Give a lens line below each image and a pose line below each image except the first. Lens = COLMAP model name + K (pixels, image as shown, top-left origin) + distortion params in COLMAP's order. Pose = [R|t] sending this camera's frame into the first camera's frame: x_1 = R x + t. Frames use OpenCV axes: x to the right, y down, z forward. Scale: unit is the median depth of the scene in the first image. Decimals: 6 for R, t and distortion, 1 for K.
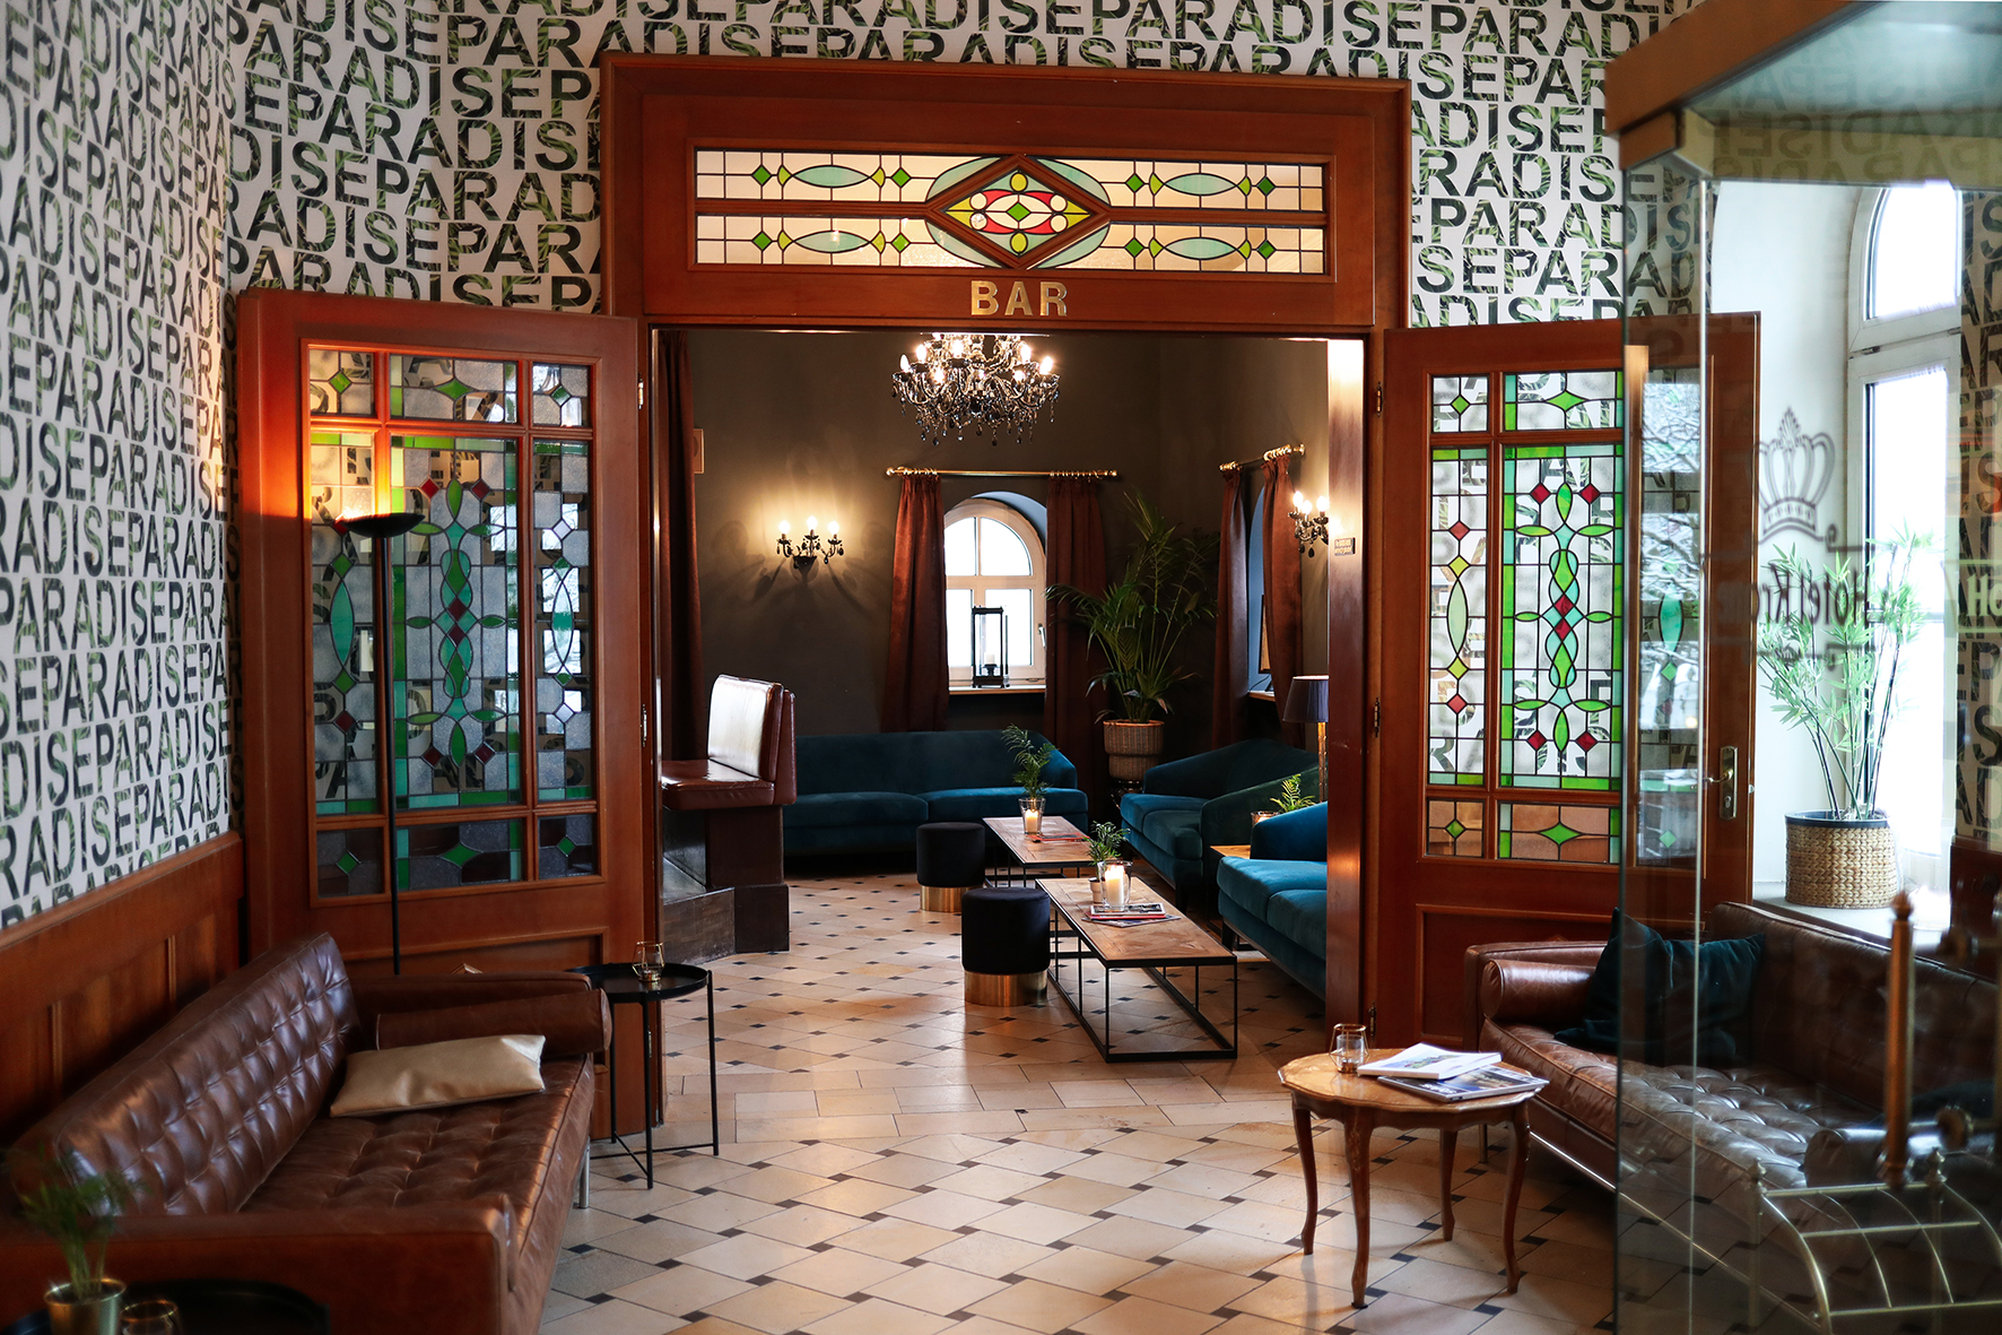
lens RADIAL K [[2012.7, 0, 1004.5], [0, 2012.7, 670.2], [0, 0, 1]] dist [-0.013111, 0.000000]
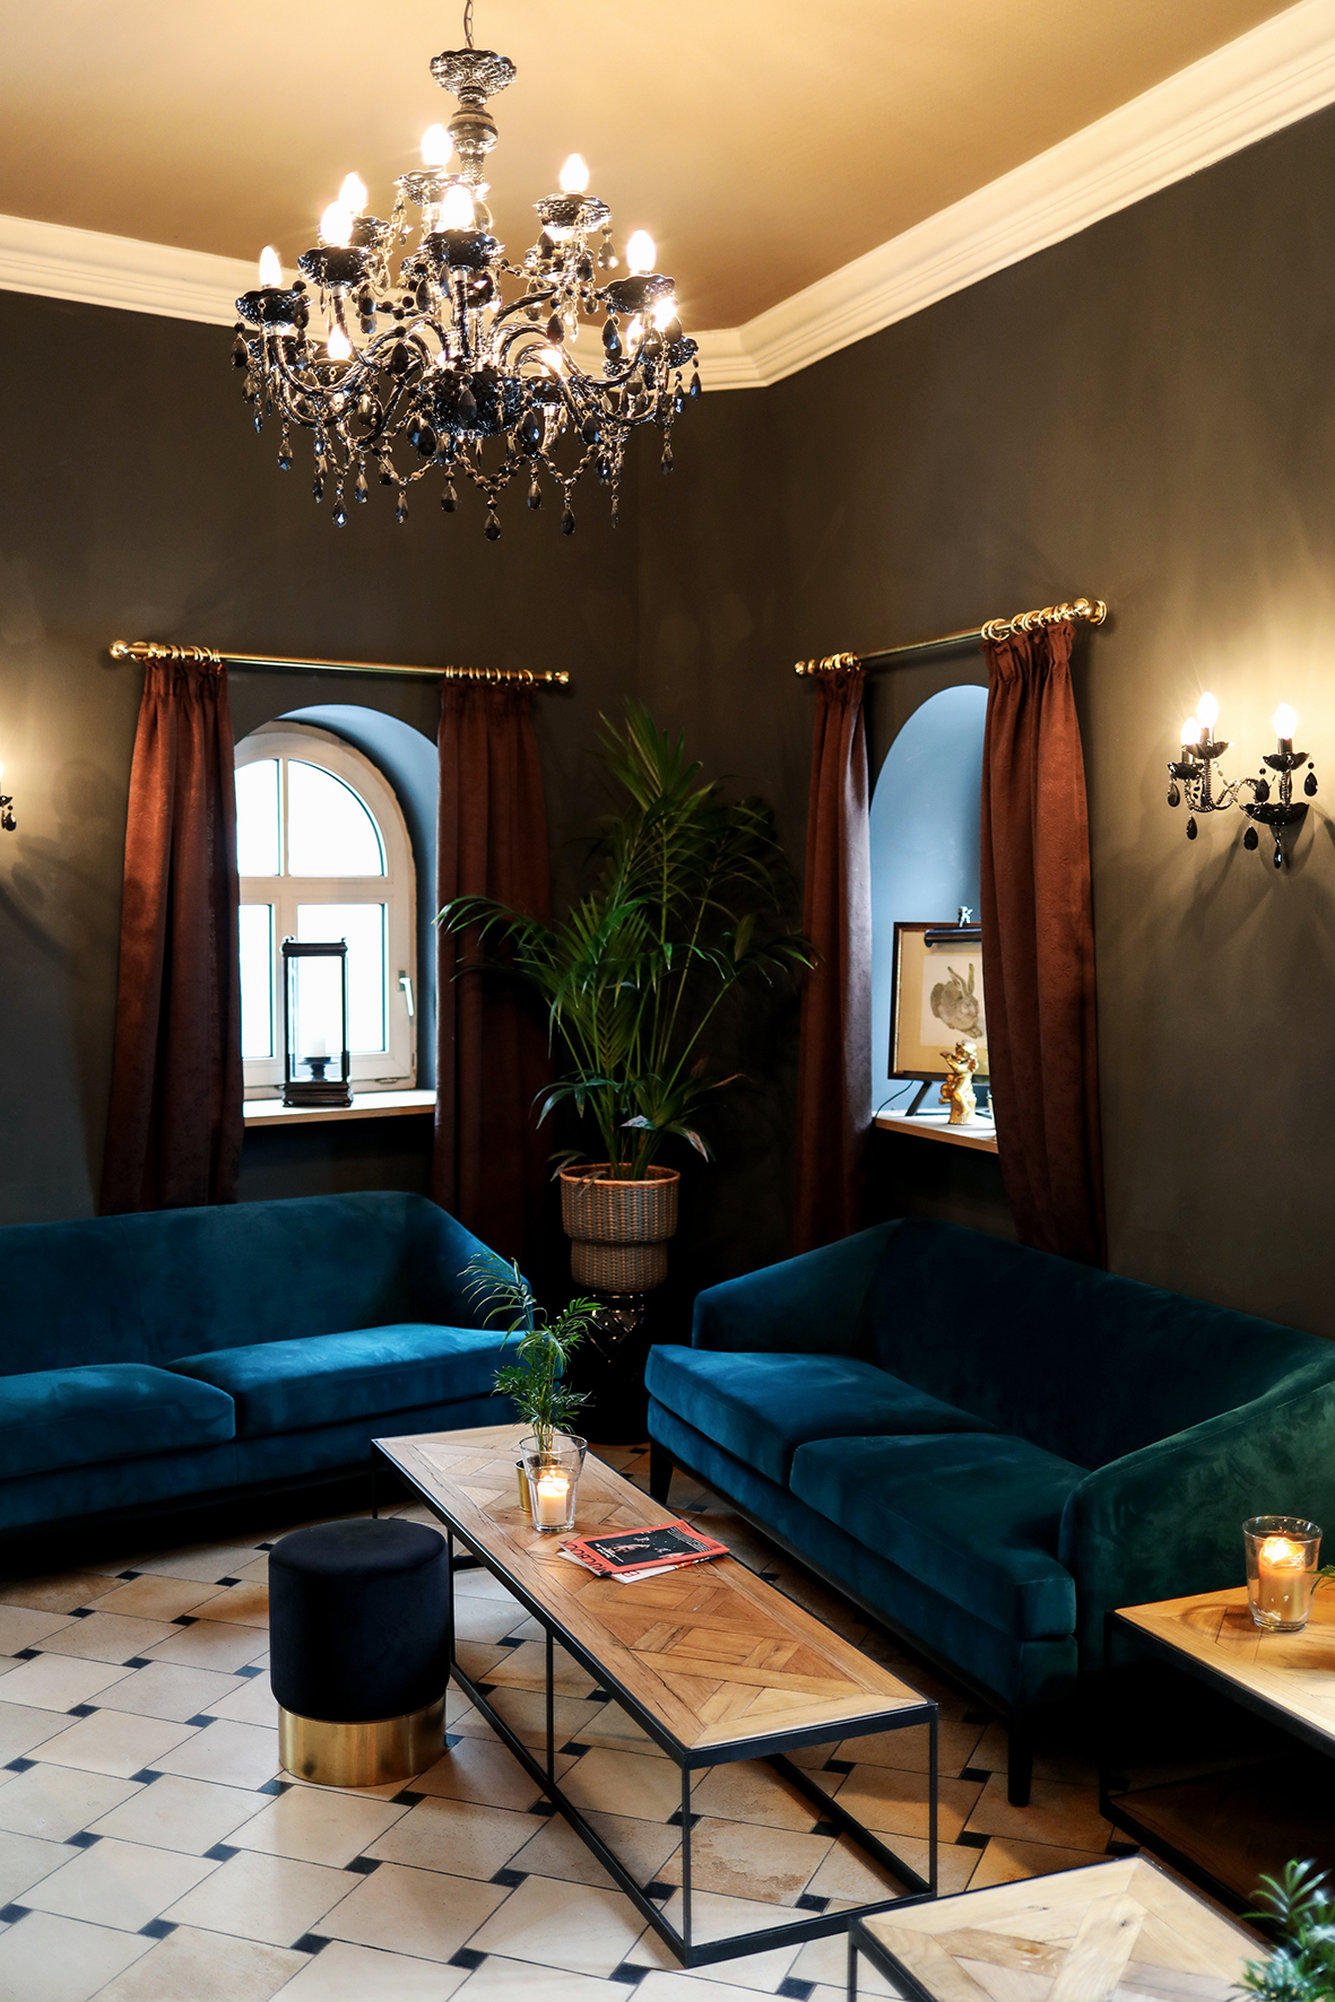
lens RADIAL K [[2012.7, 0, 664.6], [0, 2012.7, 990.1], [0, 0, 1]] dist [-0.013111, 0.000000]
pose [[0.958579, -0.007210, 0.284736, -0.067332], [0.003007, 0.999880, 0.015194, -0.027305], [-0.284811, -0.013708, 0.958486, 0.517561]]
